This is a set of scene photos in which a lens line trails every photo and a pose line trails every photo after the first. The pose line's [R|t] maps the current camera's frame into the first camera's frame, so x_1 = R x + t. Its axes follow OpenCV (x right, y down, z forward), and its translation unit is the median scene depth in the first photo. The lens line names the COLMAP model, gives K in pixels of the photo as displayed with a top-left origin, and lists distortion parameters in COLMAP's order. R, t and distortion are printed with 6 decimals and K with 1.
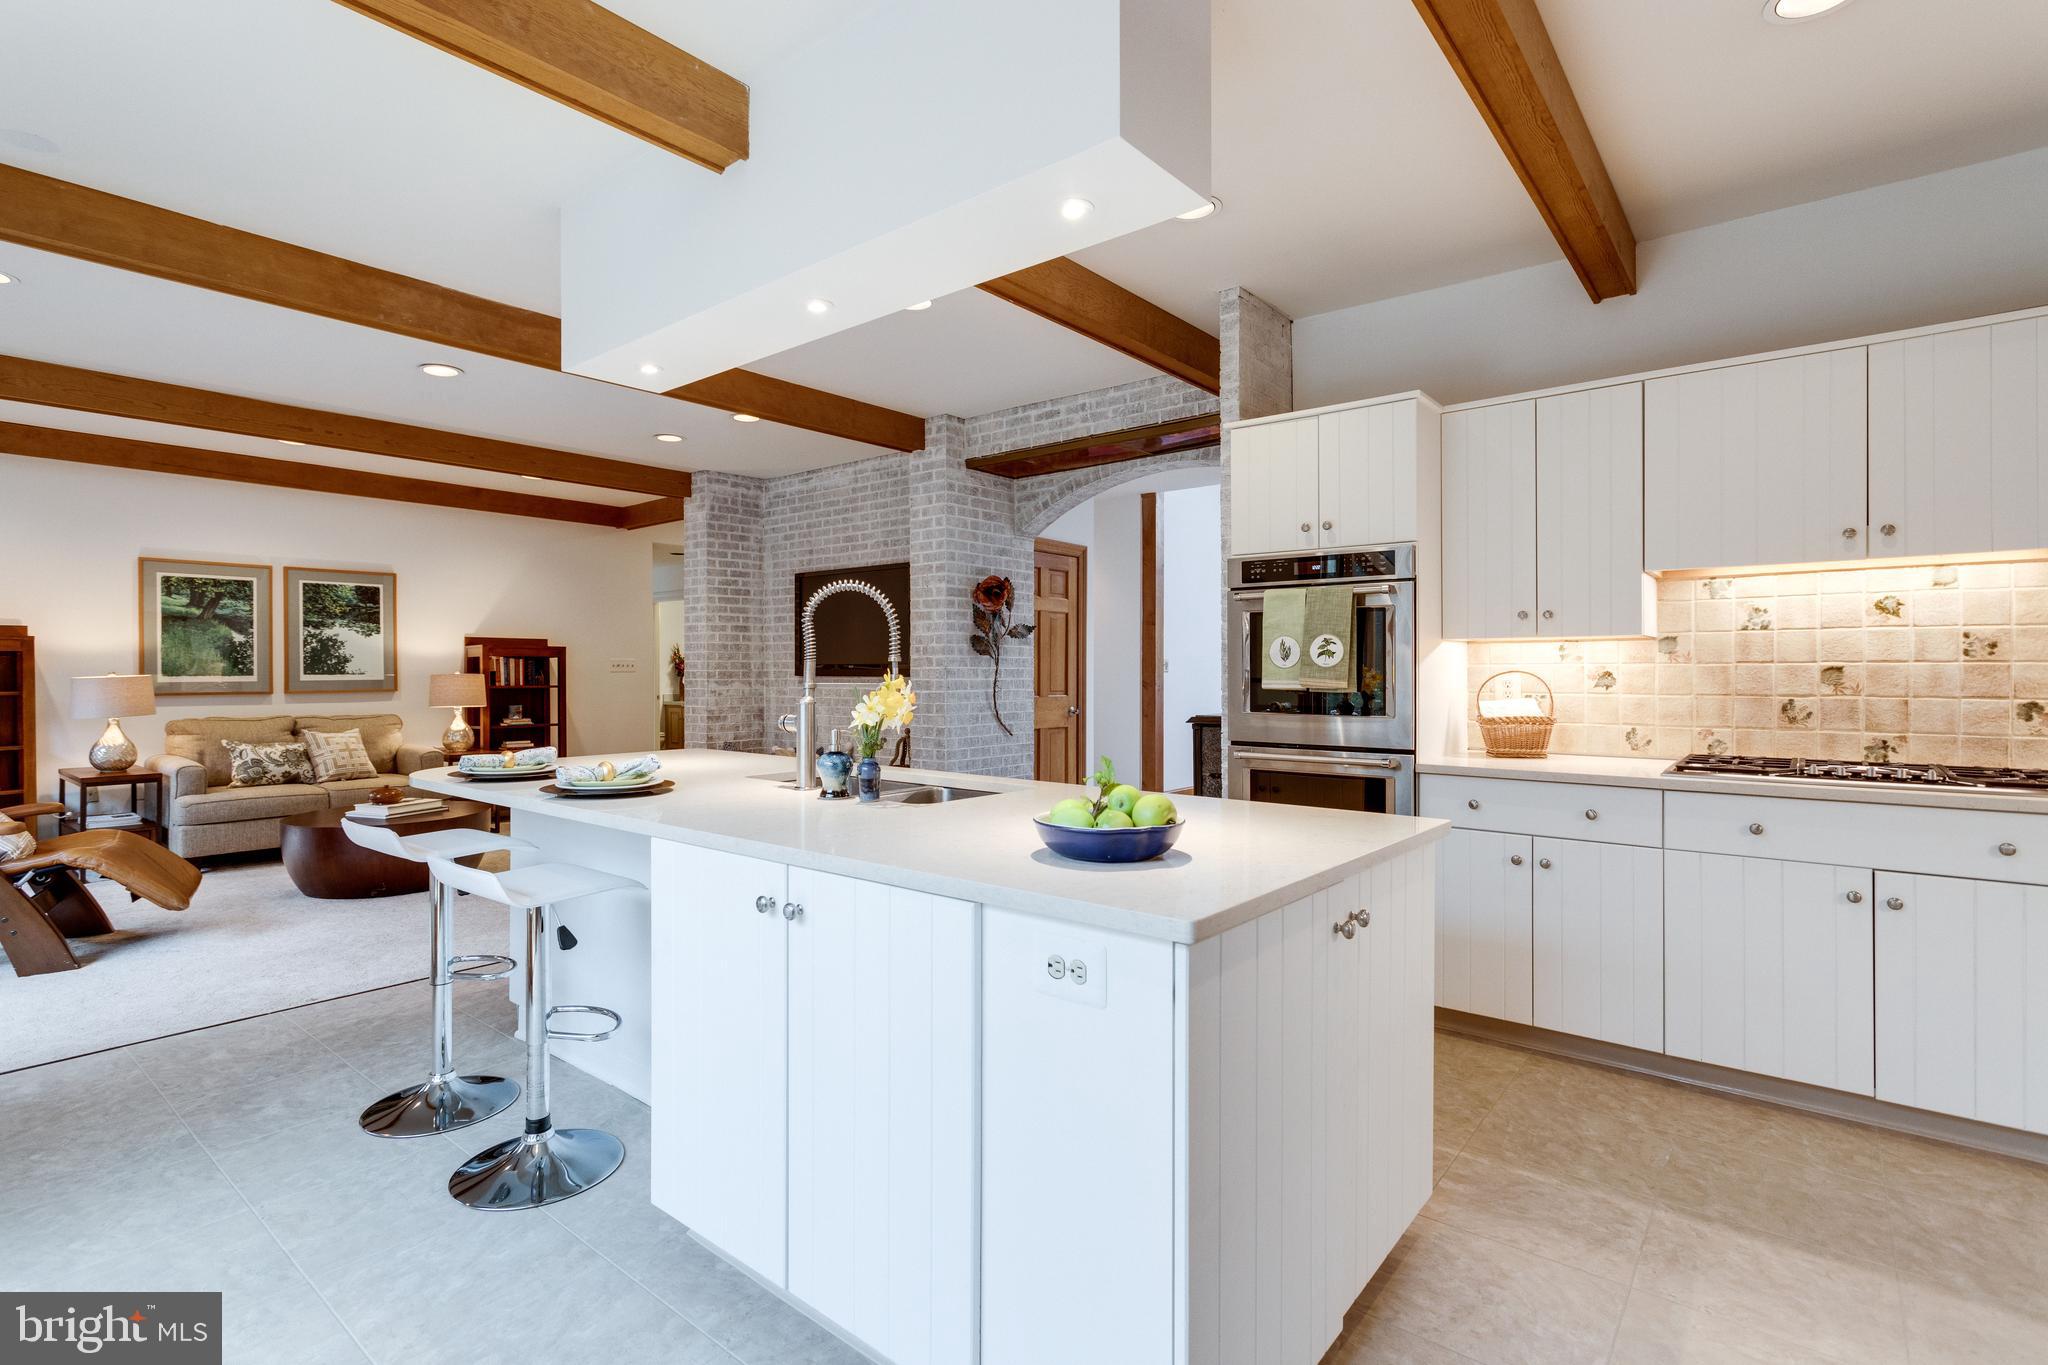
lens RADIAL K [[970.3, 0, 1020.3], [0, 970.3, 673.5], [0, 0, 1]] dist [-0.000379, 0.003492]
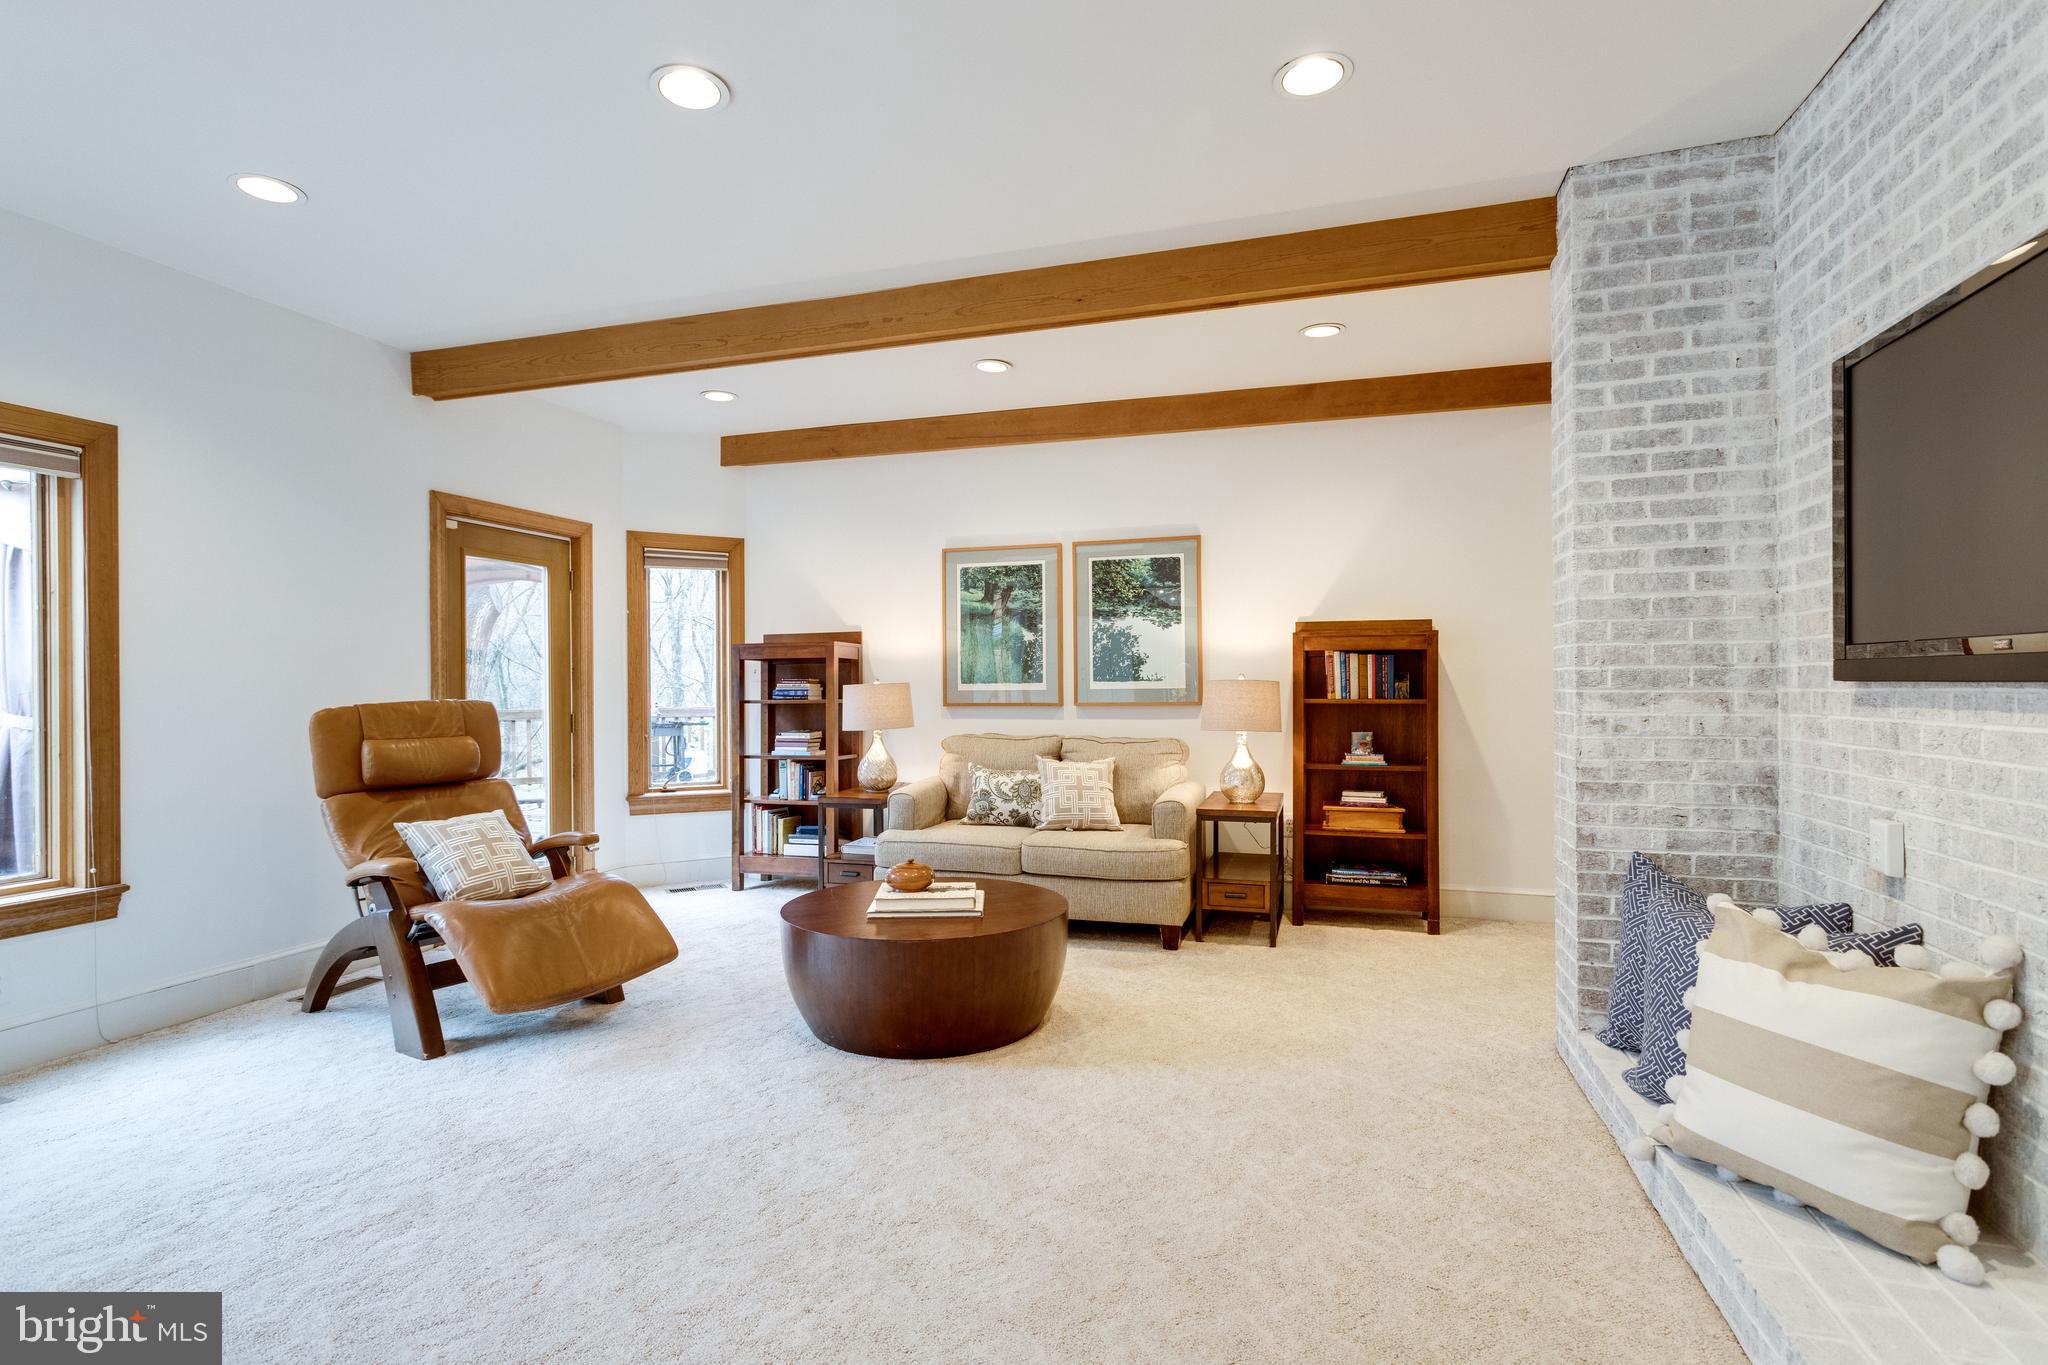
lens RADIAL K [[1014.3, 0, 1019.2], [0, 1014.3, 680.9], [0, 0, 1]] dist [0.006871, 0.001414]
pose [[0.378641, -0.003305, -0.925538, -0.022349], [0.002996, 0.999993, -0.002345, 0.002387], [0.925539, -0.001885, 0.378648, 0.627979]]
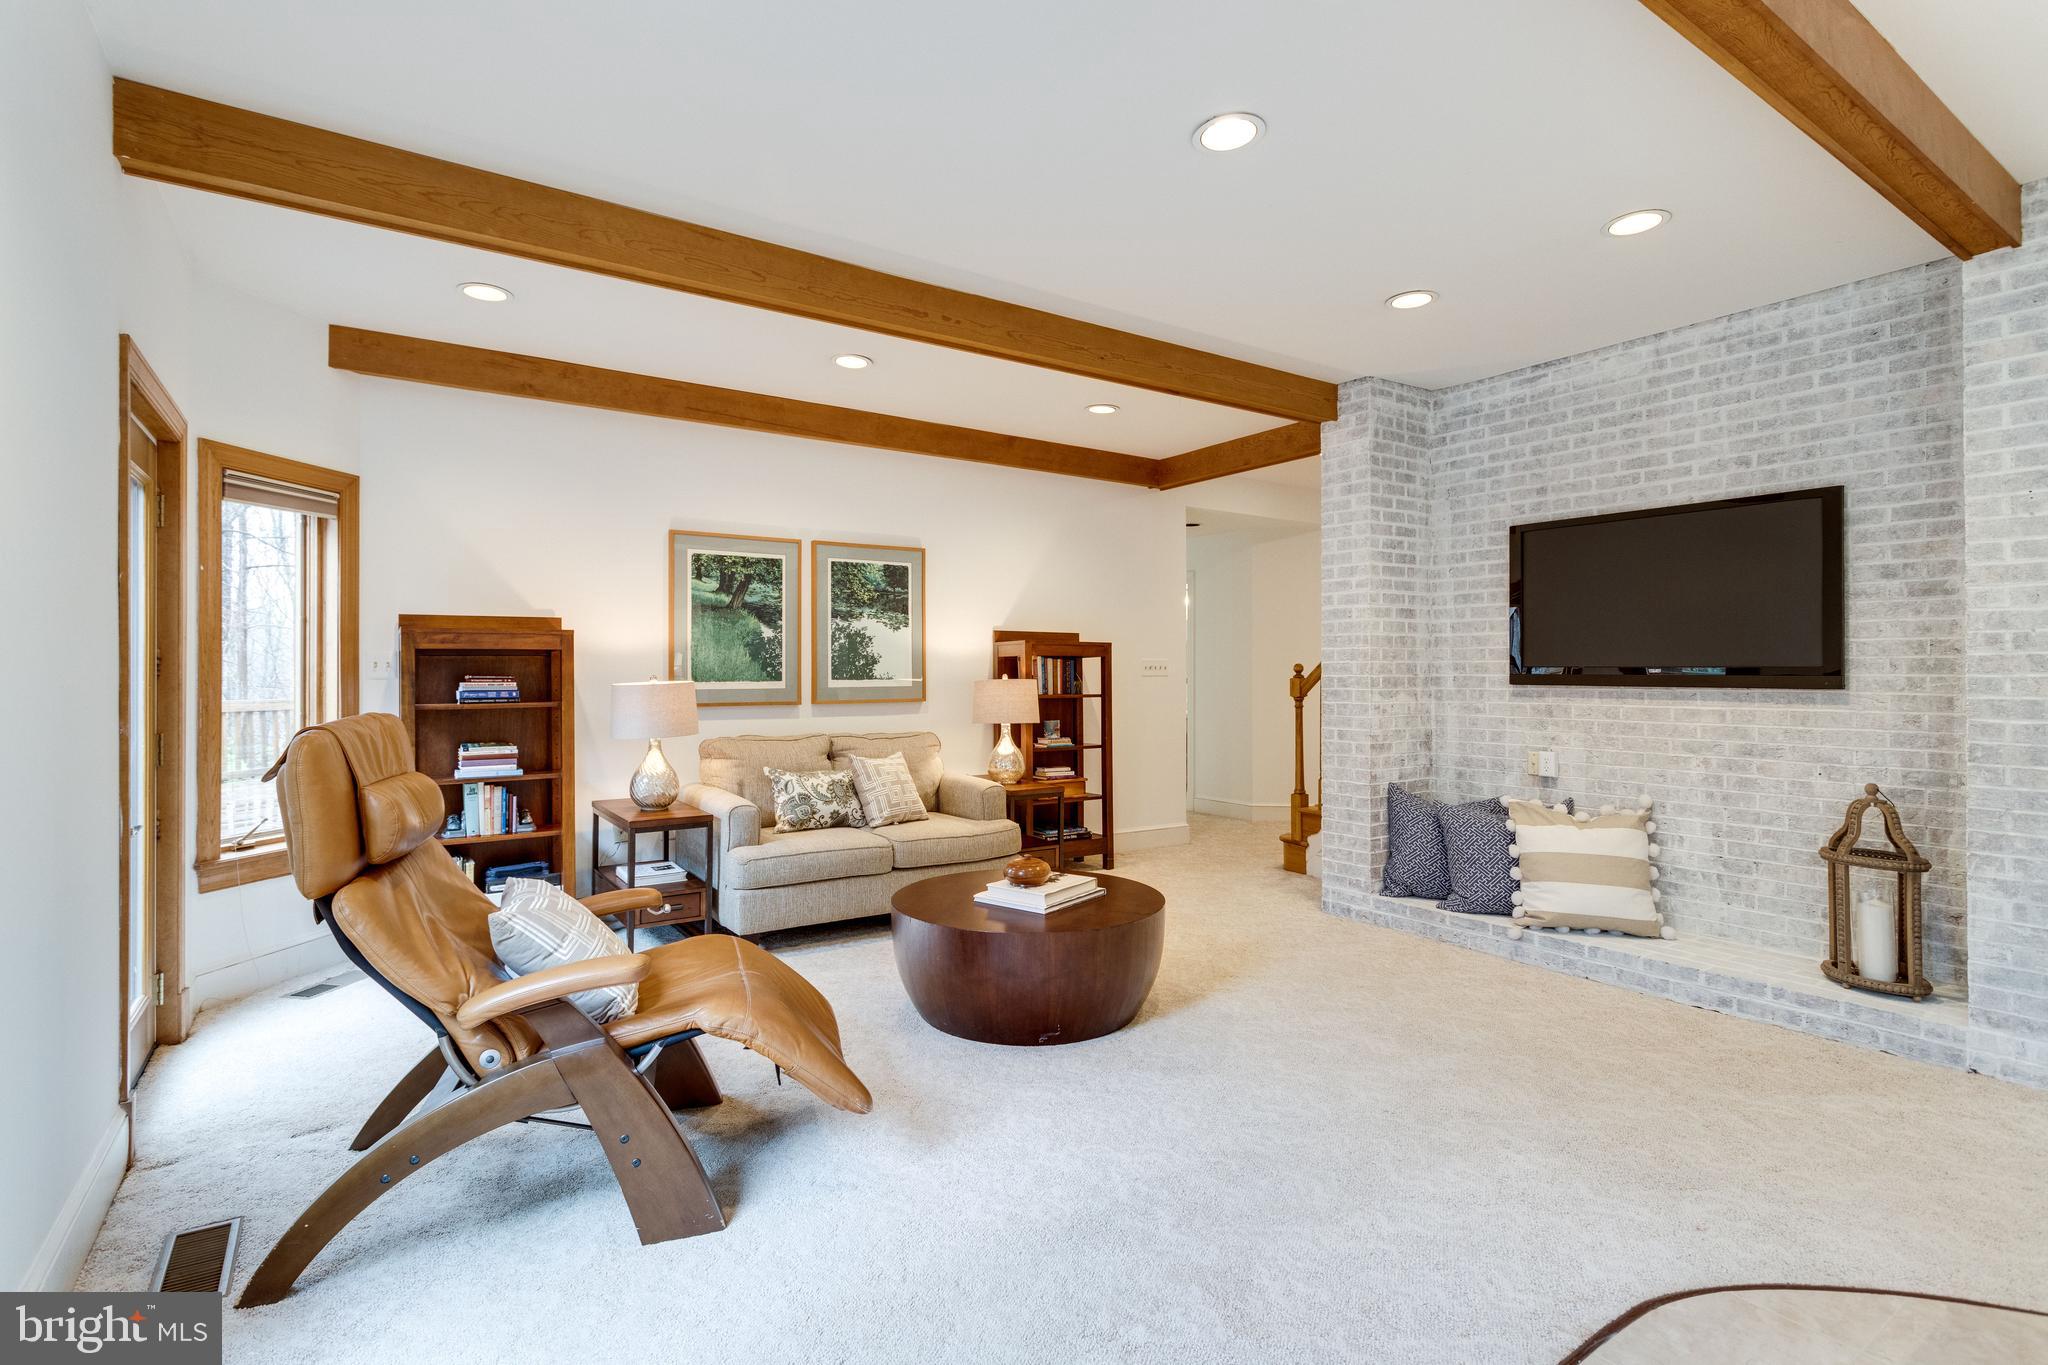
lens RADIAL K [[970.3, 0, 1020.1], [0, 970.3, 665.9], [0, 0, 1]] dist [-0.000379, 0.003492]
pose [[0.959279, 0.000451, -0.282459, -0.365155], [-0.002684, 0.999968, -0.007521, -0.004260], [0.282447, 0.007973, 0.959250, 0.291351]]
